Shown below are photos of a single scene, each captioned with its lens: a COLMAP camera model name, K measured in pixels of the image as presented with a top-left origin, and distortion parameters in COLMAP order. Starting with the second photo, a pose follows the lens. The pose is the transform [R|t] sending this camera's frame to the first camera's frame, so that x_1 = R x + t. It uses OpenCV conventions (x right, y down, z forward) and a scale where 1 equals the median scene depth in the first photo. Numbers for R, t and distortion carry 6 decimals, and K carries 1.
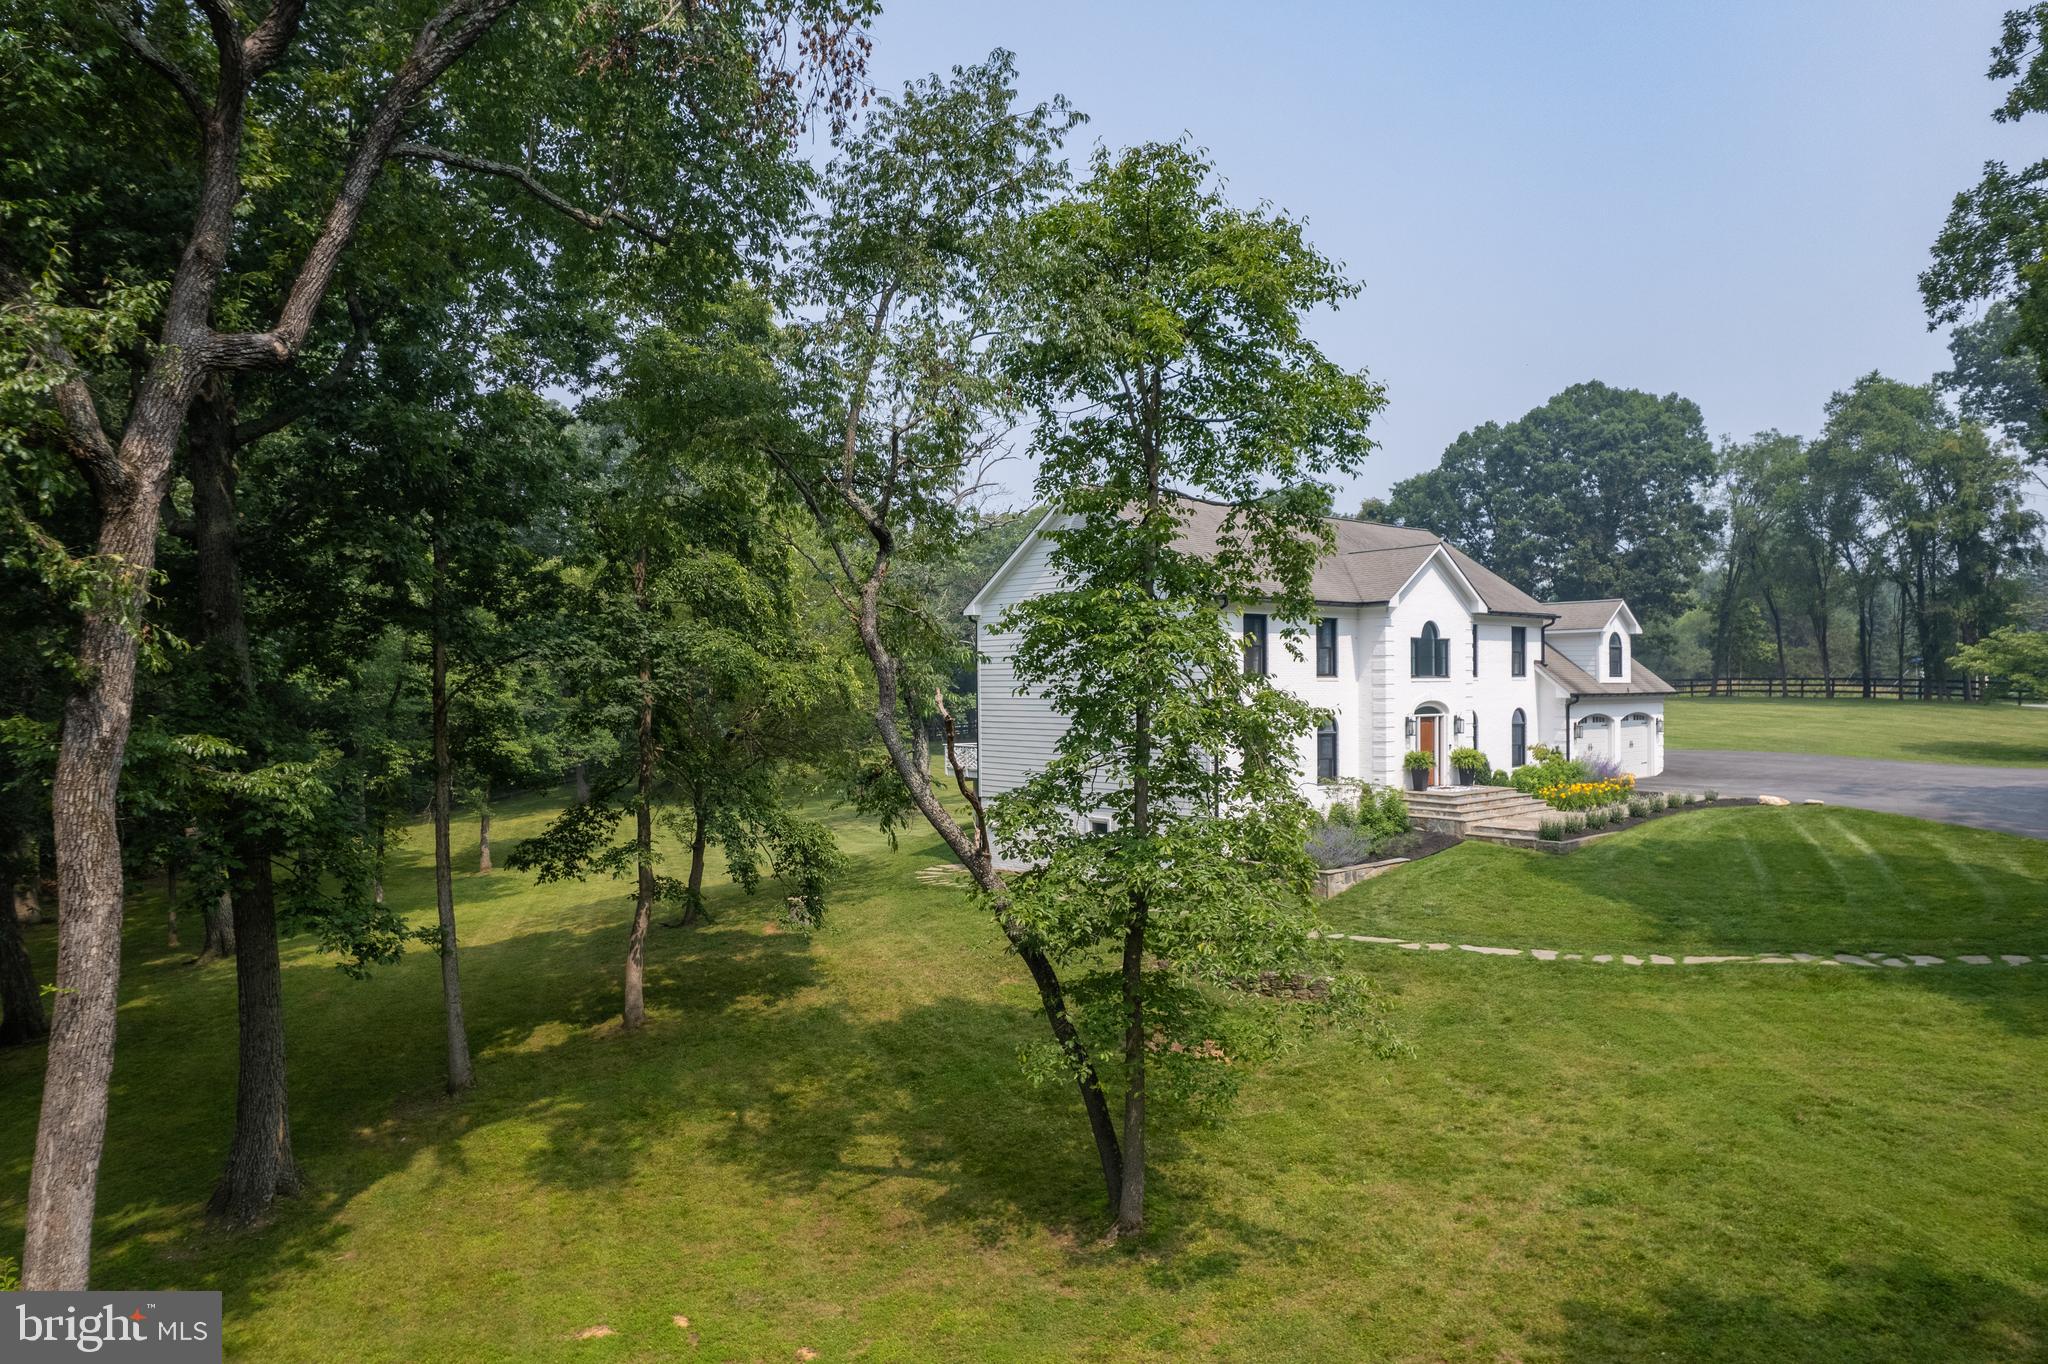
lens RADIAL K [[1314.7, 0, 1028.9], [0, 1314.7, 680.6], [0, 0, 1]] dist [-0.074599, 0.069519]
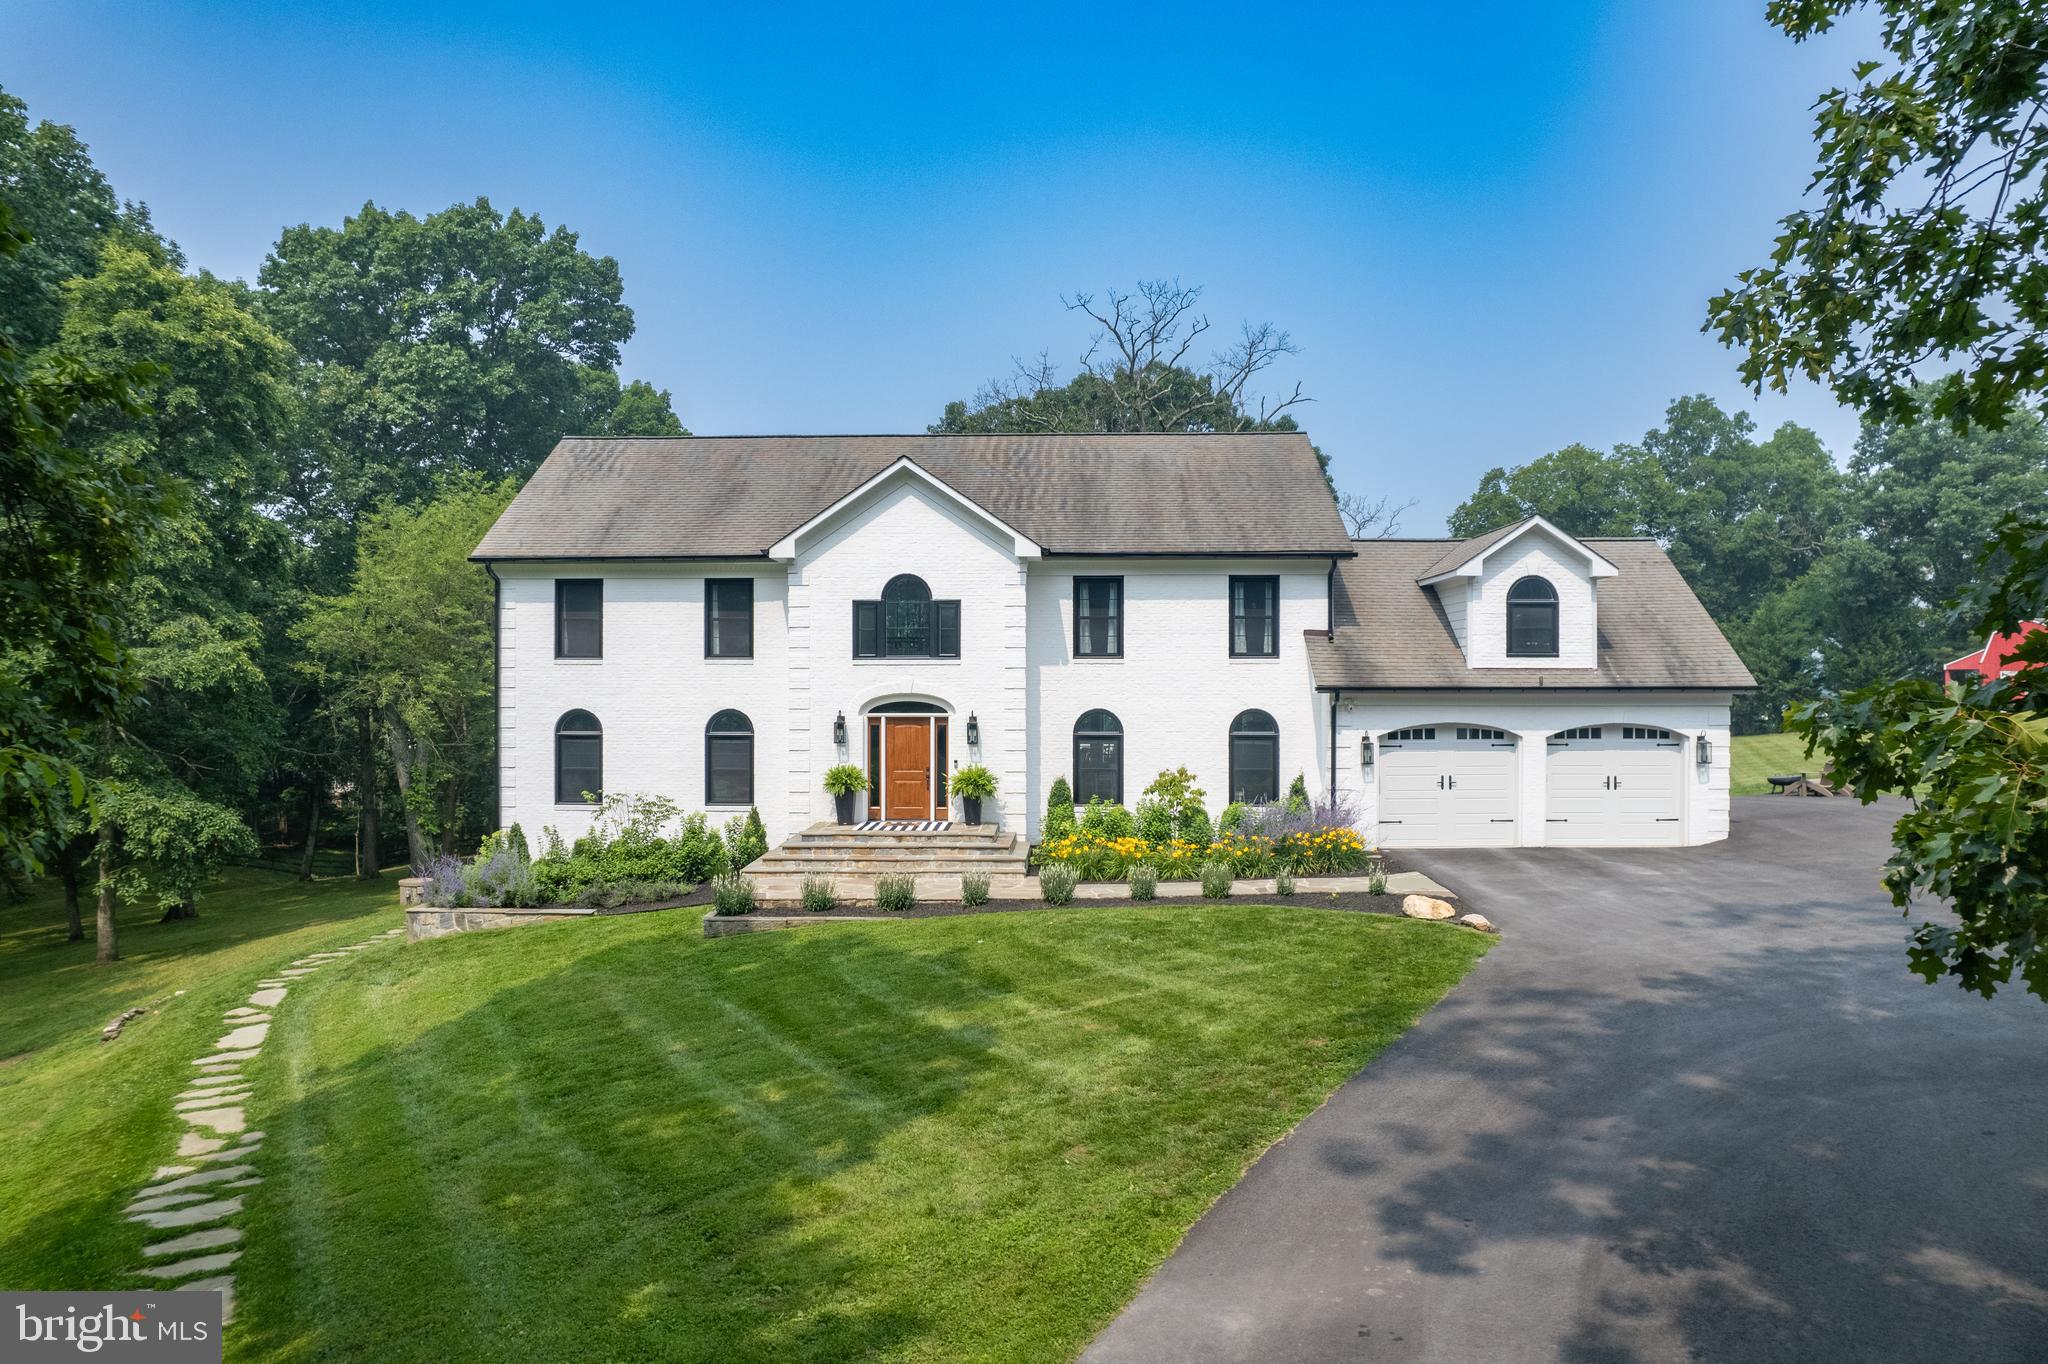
lens RADIAL K [[1314.7, 0, 1028.9], [0, 1314.7, 680.6], [0, 0, 1]] dist [-0.074599, 0.069519]
pose [[0.731367, 0.004951, -0.681966, 0.705511], [-0.000921, 0.999980, 0.006271, 0.004090], [0.681983, -0.003958, 0.731357, 0.478025]]
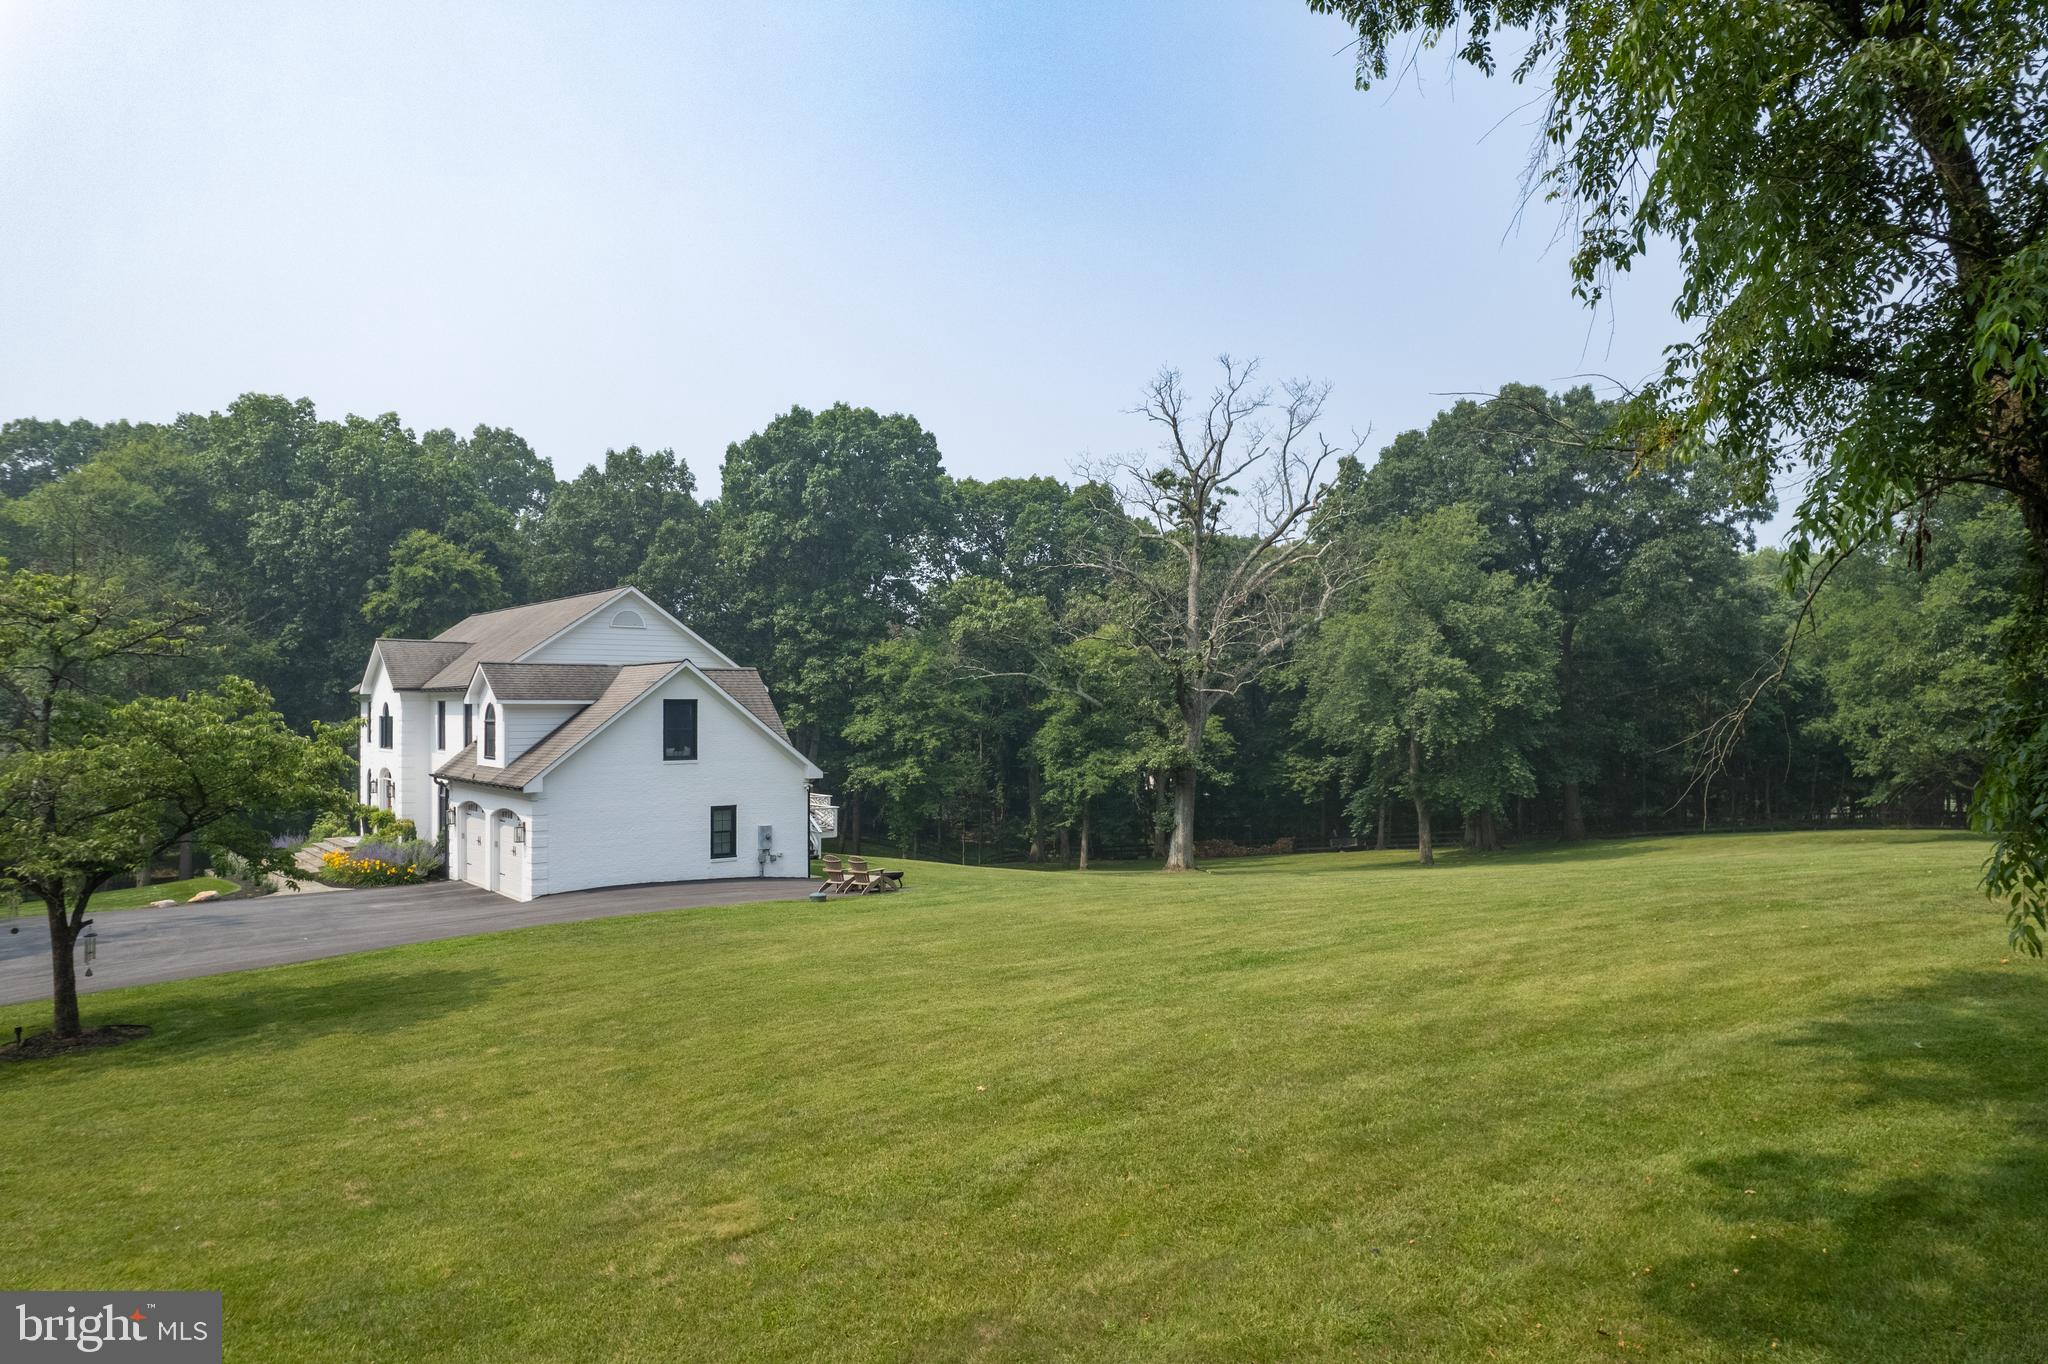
lens RADIAL K [[1321.0, 0, 1024.0], [0, 1321.0, 682.0], [0, 0, 1]] dist [-0.042306, 0.024481]
pose [[-0.047900, -0.010122, -0.998801, 1.302067], [0.007804, 0.999914, -0.010508, -0.040822], [0.998822, -0.008298, -0.047817, 1.436191]]
